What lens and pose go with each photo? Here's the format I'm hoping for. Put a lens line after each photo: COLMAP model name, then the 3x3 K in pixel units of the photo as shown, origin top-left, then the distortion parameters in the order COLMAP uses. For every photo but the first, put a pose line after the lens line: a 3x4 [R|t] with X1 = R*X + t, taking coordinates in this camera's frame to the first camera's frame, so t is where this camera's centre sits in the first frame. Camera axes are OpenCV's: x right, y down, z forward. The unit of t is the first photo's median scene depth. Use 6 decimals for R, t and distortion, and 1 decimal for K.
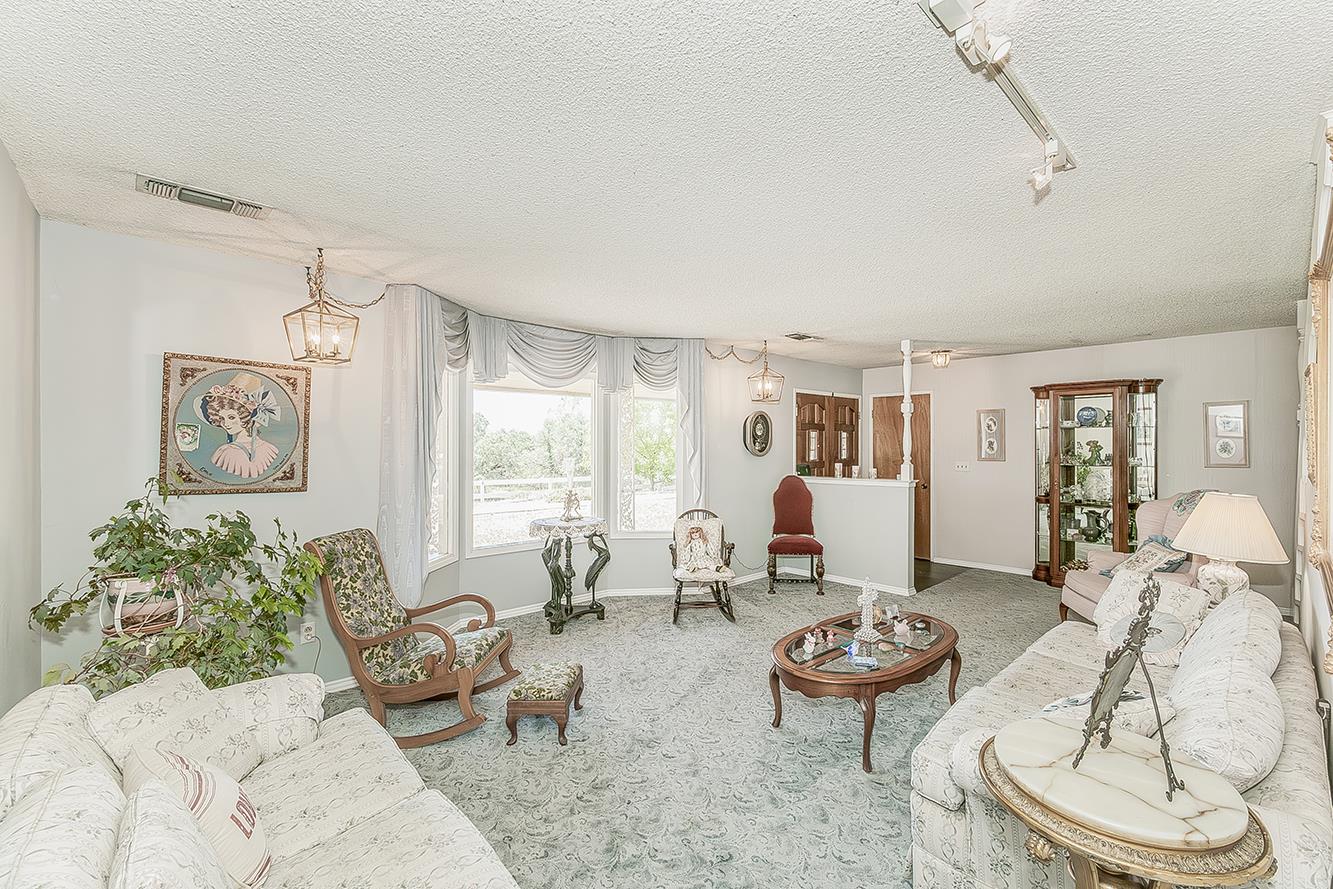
lens RADIAL K [[571.8, 0, 658.2], [0, 571.8, 442.4], [0, 0, 1]] dist [0.006944, 0.000597]
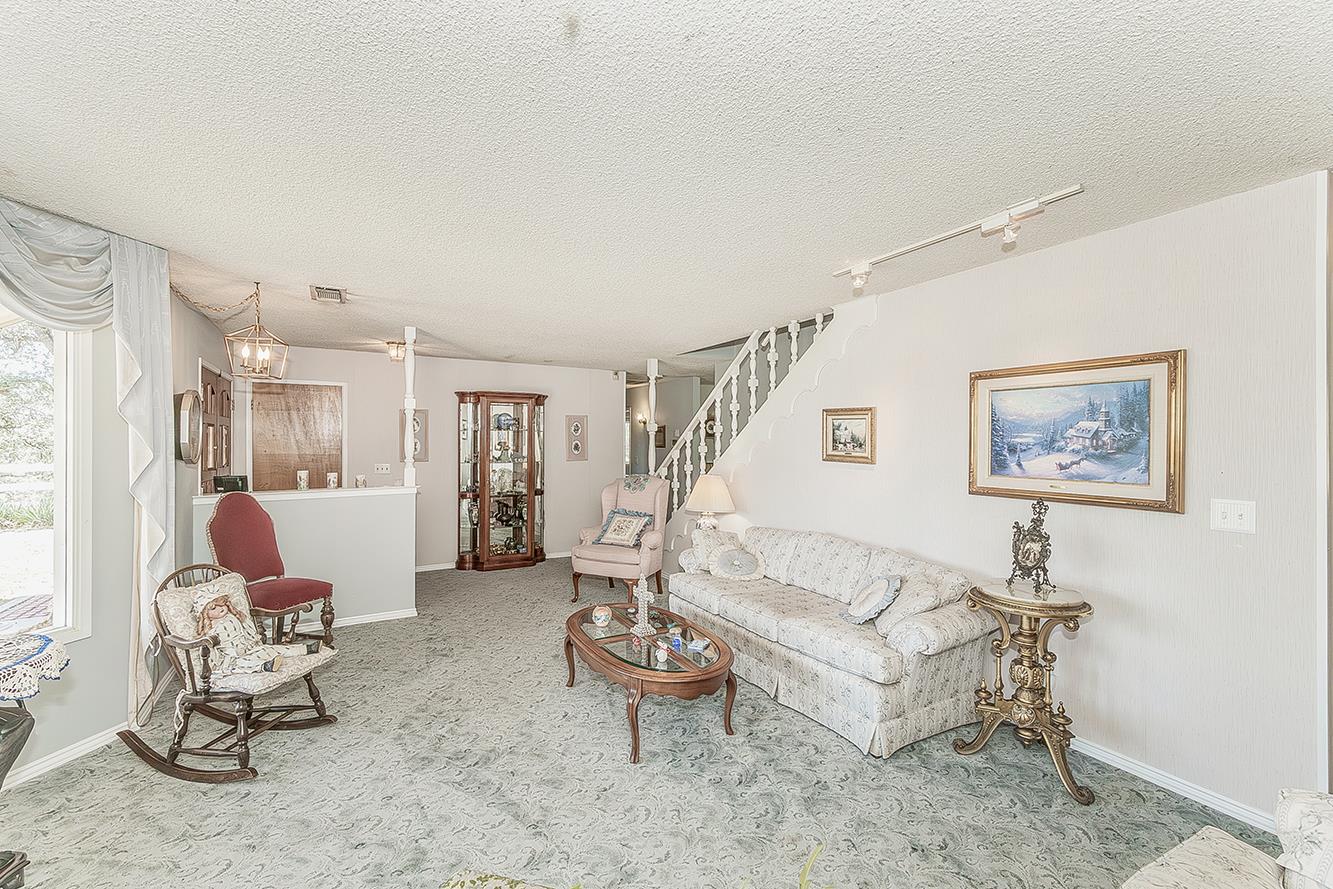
lens RADIAL K [[571.8, 0, 694.7], [0, 571.8, 444.3], [0, 0, 1]] dist [0.006944, 0.000597]
pose [[0.183914, -0.001325, 0.982941, -0.432276], [-0.001166, 0.999998, 0.001566, 0.000433], [-0.982942, -0.001434, 0.183912, 0.494094]]
